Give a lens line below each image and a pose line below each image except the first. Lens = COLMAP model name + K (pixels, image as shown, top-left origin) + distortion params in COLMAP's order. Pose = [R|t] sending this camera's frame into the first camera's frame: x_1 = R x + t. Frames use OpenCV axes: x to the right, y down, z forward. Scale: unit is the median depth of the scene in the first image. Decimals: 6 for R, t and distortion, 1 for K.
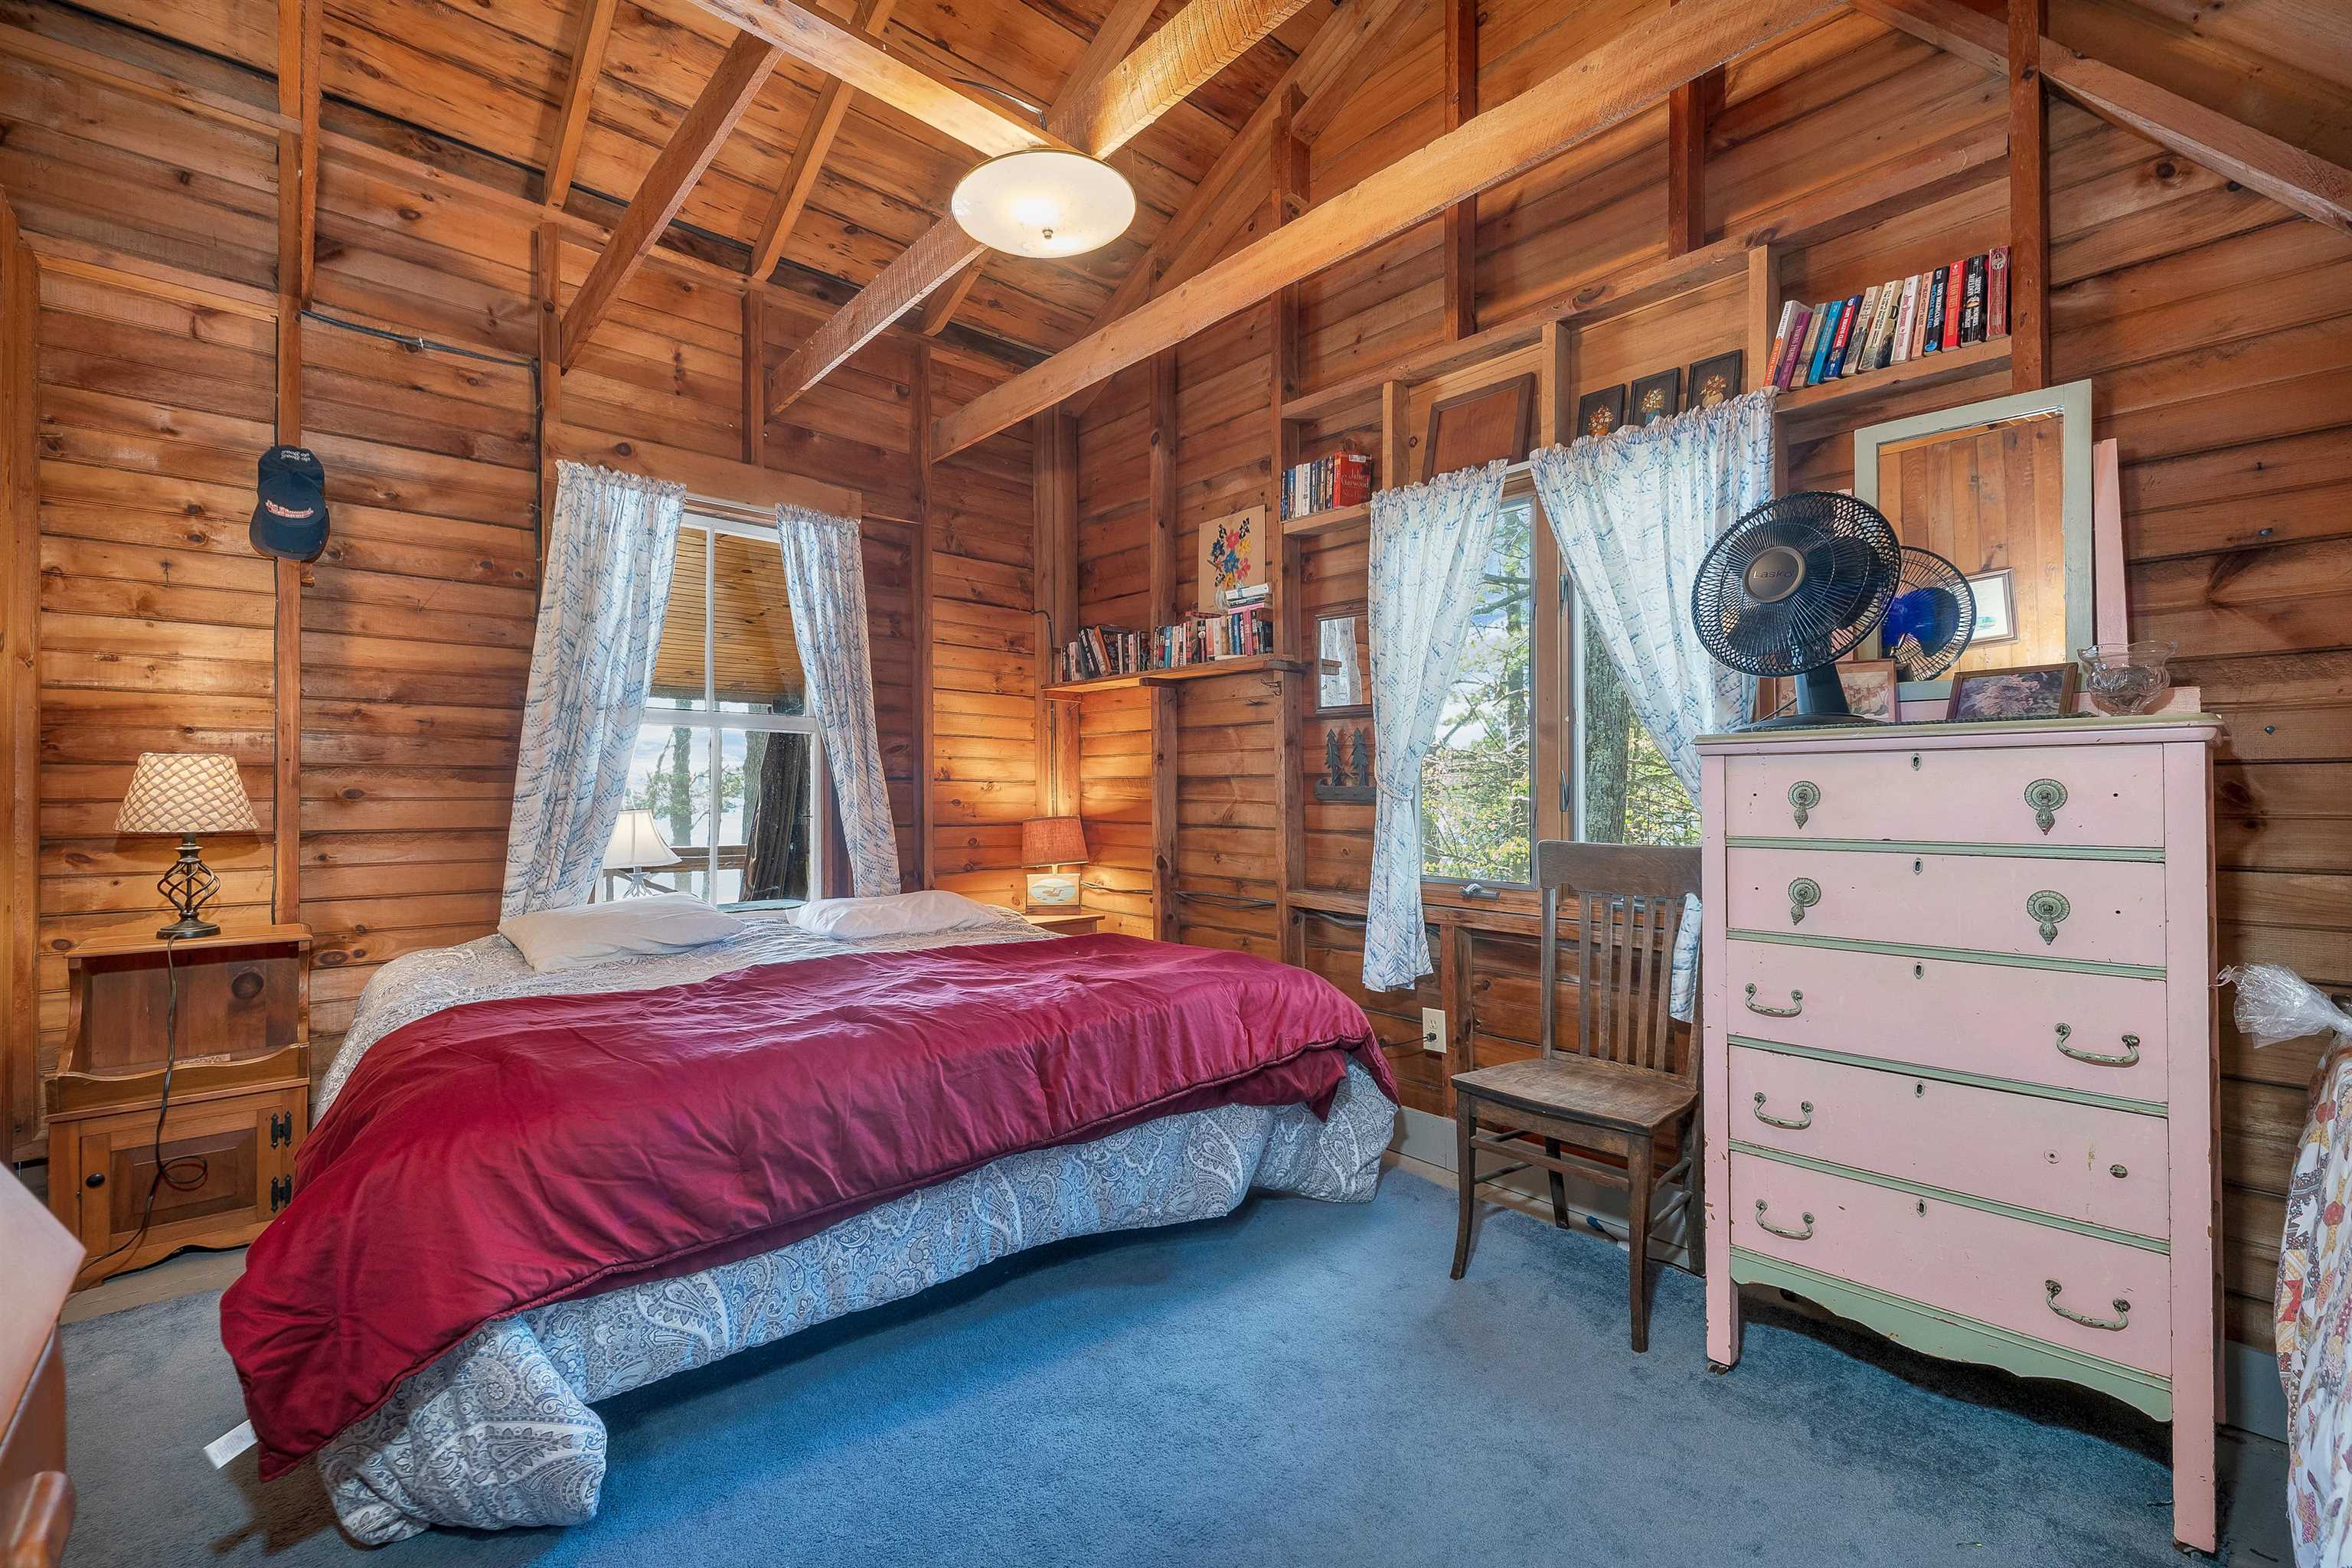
lens RADIAL K [[985.0, 0, 1177.2], [0, 985.0, 782.8], [0, 0, 1]] dist [-0.000933, -0.000055]
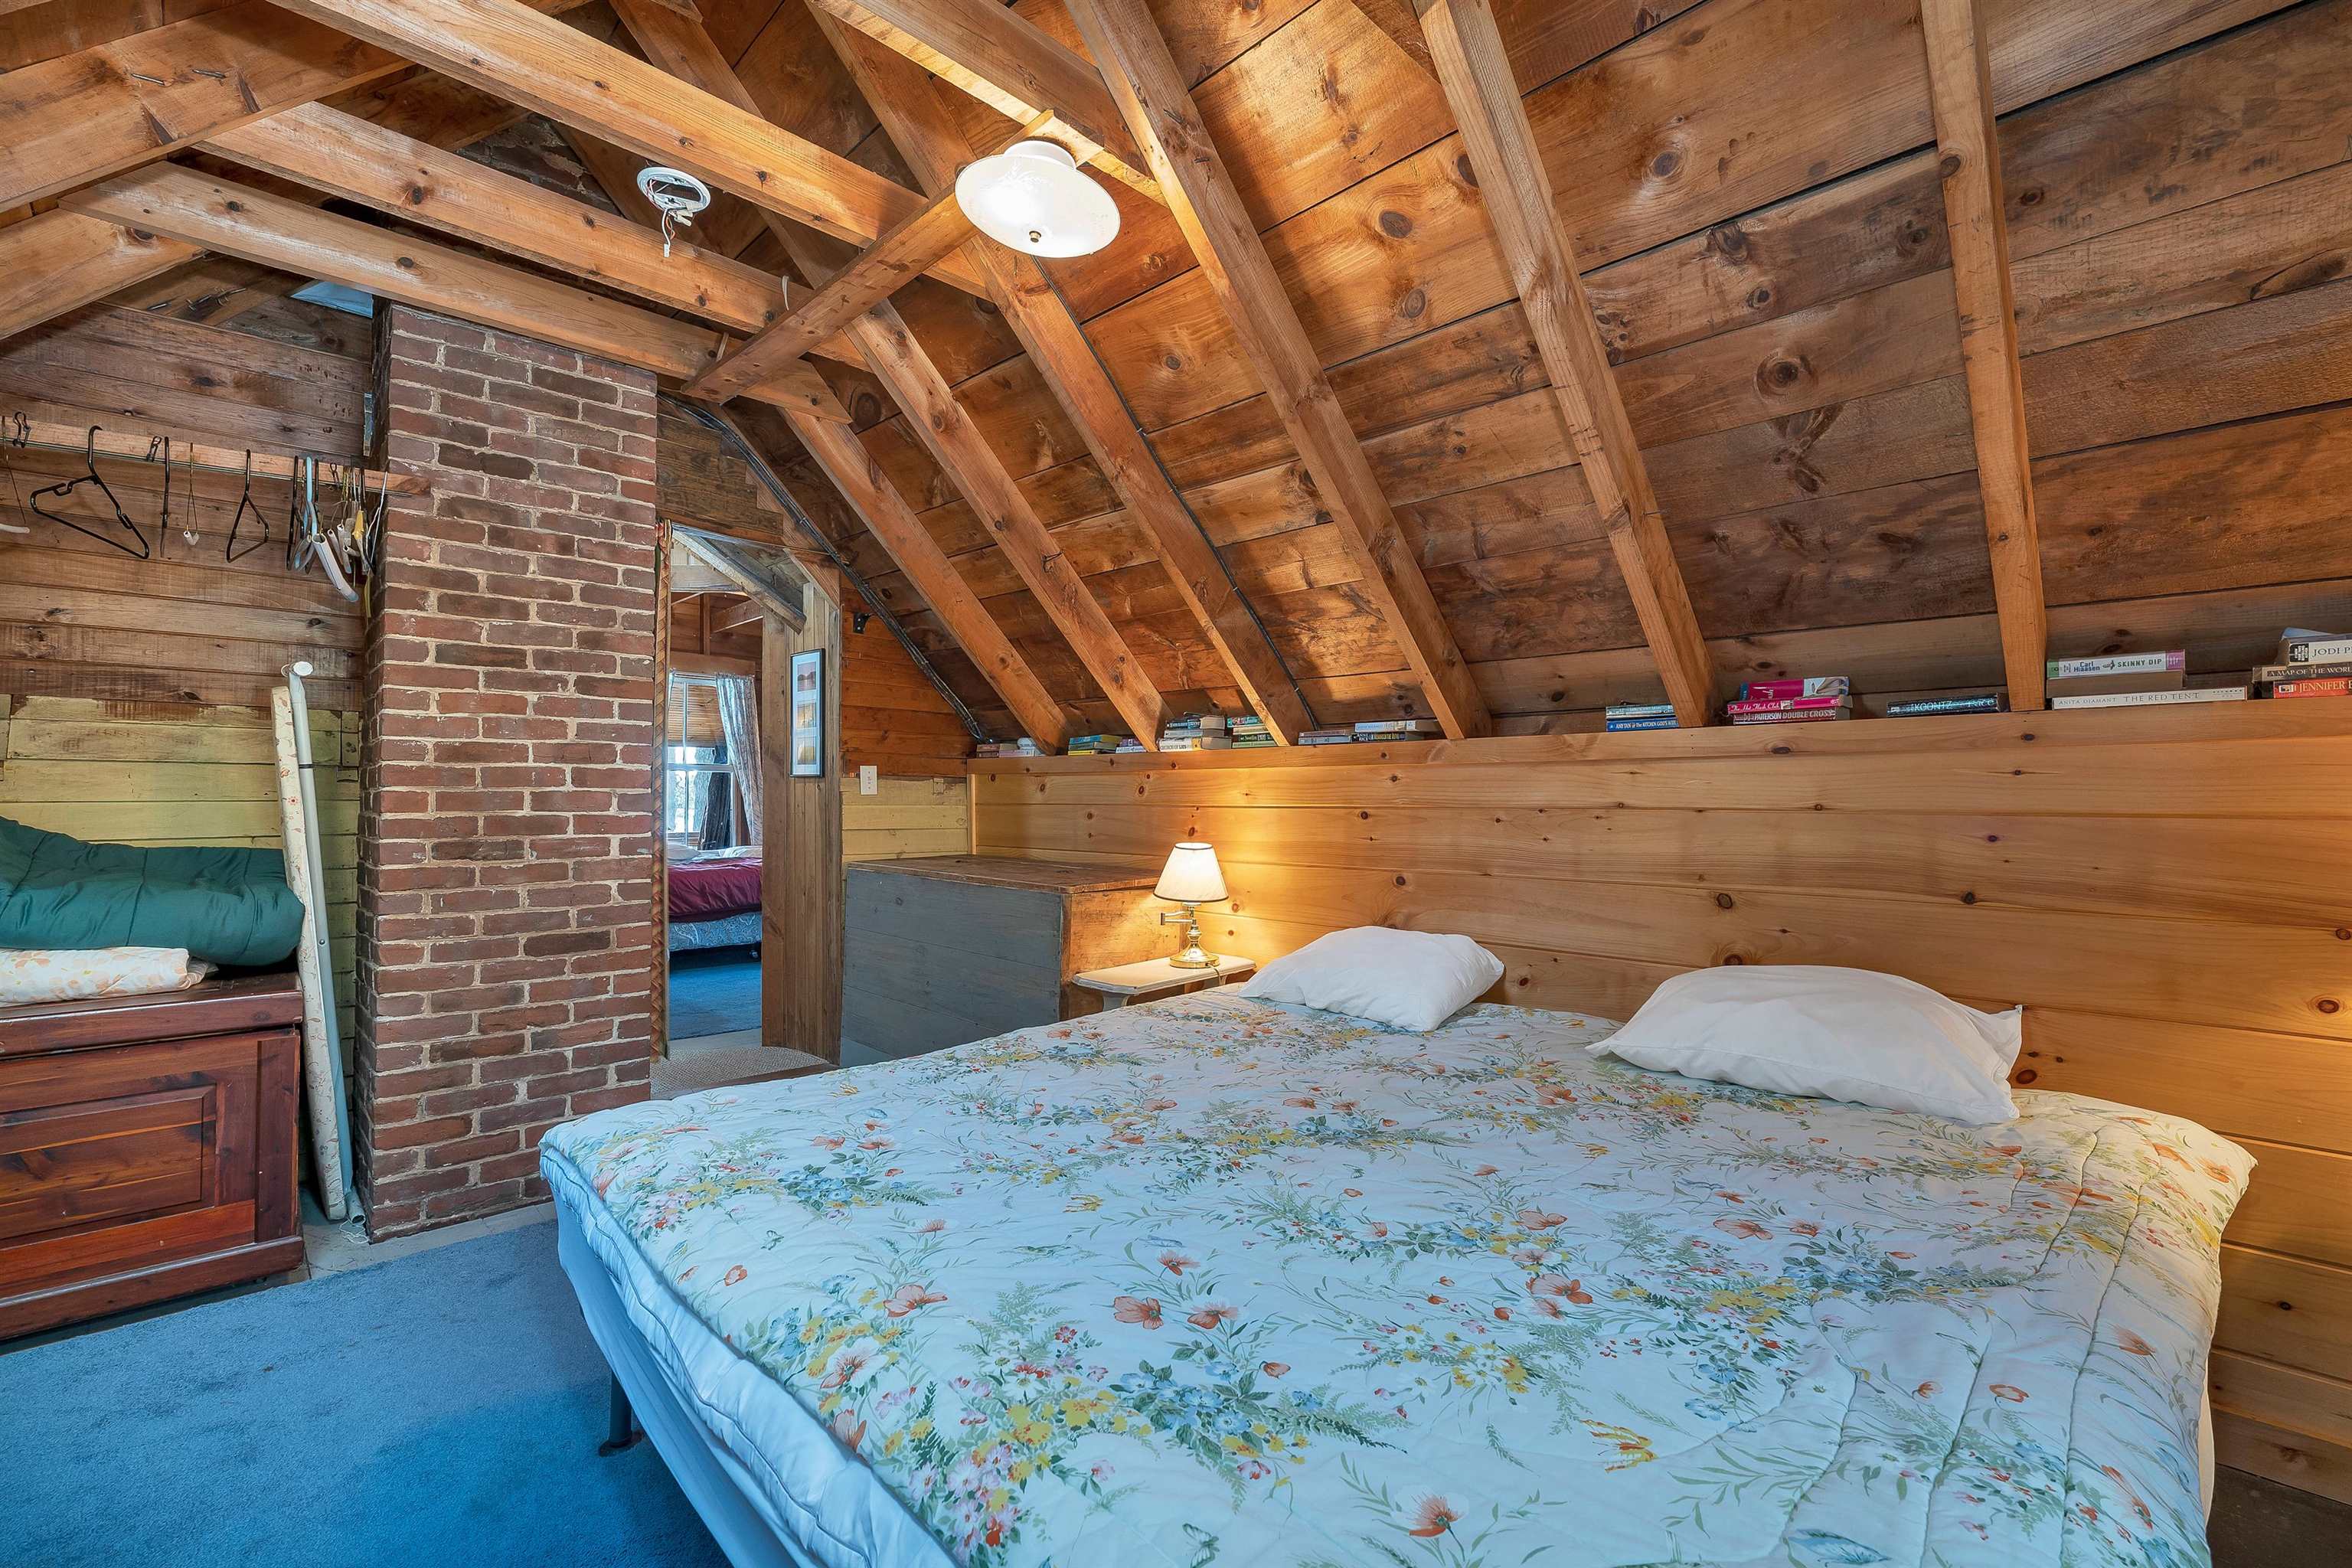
lens RADIAL K [[985.0, 0, 1174.3], [0, 985.0, 791.4], [0, 0, 1]] dist [-0.000933, -0.000055]
pose [[0.999181, -0.000266, 0.040460, 0.548893], [0.000282, 1.000000, -0.000384, -0.006191], [-0.040460, 0.000395, 0.999181, -1.287163]]
